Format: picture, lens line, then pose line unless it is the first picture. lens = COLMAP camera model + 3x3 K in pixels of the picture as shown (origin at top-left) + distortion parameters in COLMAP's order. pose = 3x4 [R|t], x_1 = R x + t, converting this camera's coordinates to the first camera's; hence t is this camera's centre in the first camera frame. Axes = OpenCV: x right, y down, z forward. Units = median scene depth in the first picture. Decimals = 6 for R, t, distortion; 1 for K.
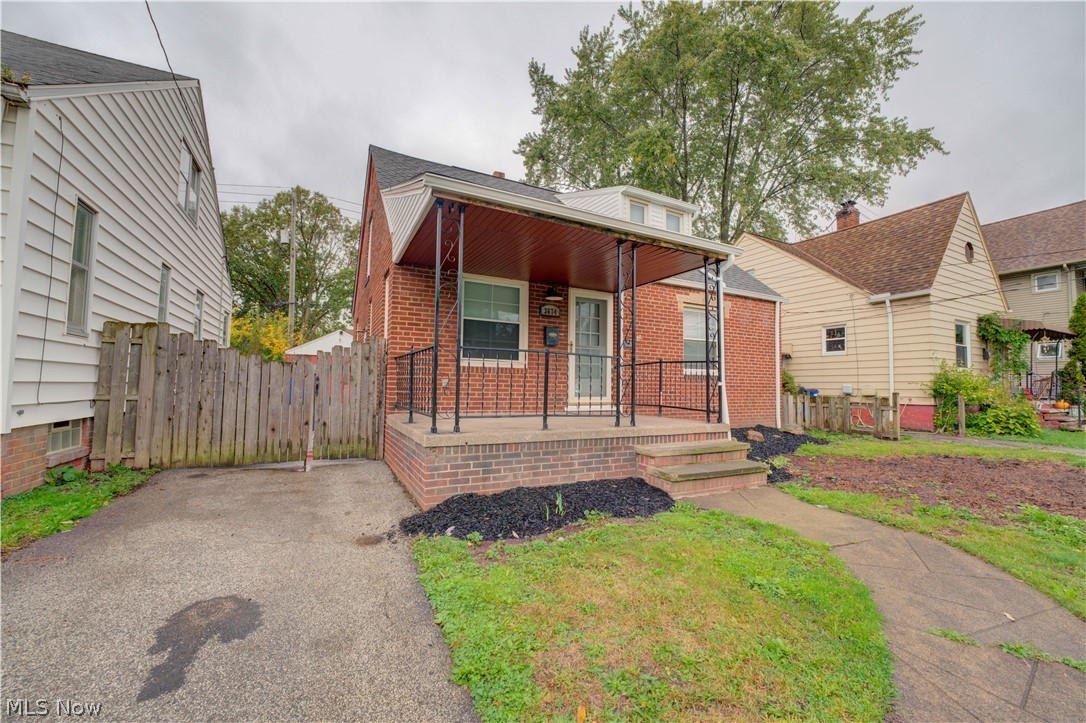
lens RADIAL K [[430.5, 0, 536.2], [0, 430.5, 362.7], [0, 0, 1]] dist [-0.023415, 0.000253]
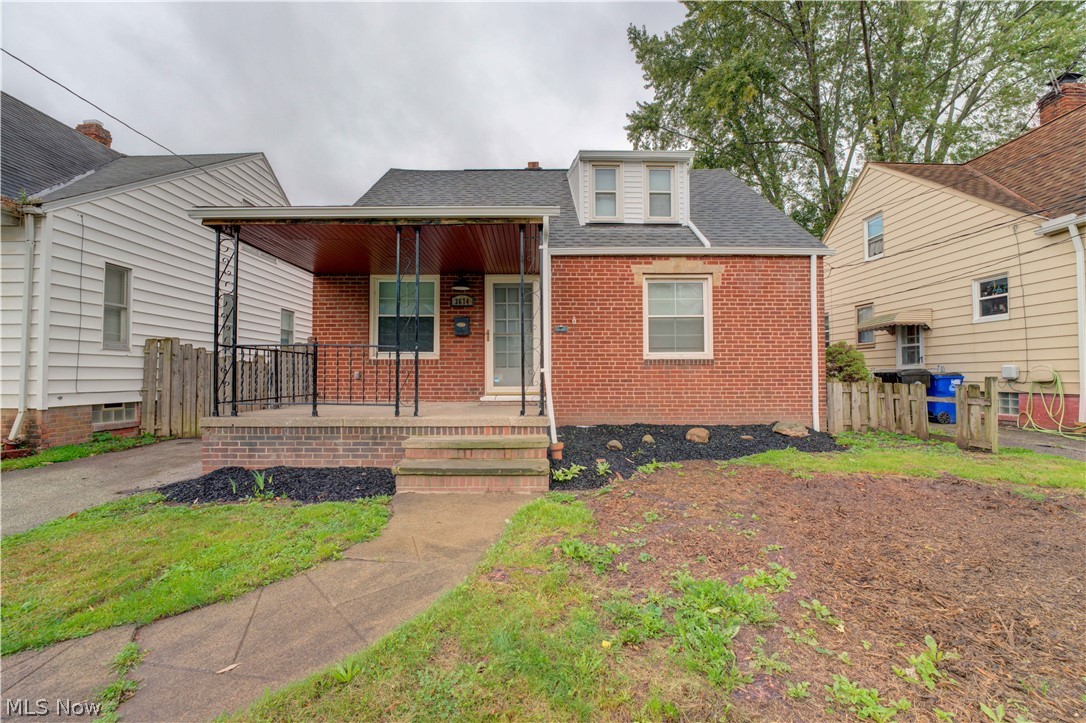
lens RADIAL K [[430.5, 0, 536.2], [0, 430.5, 362.7], [0, 0, 1]] dist [-0.023415, 0.000253]
pose [[0.893817, -0.030734, -0.447377, 0.736859], [0.040642, 0.999095, 0.012562, 0.020574], [0.446586, -0.029411, 0.894257, 0.206496]]
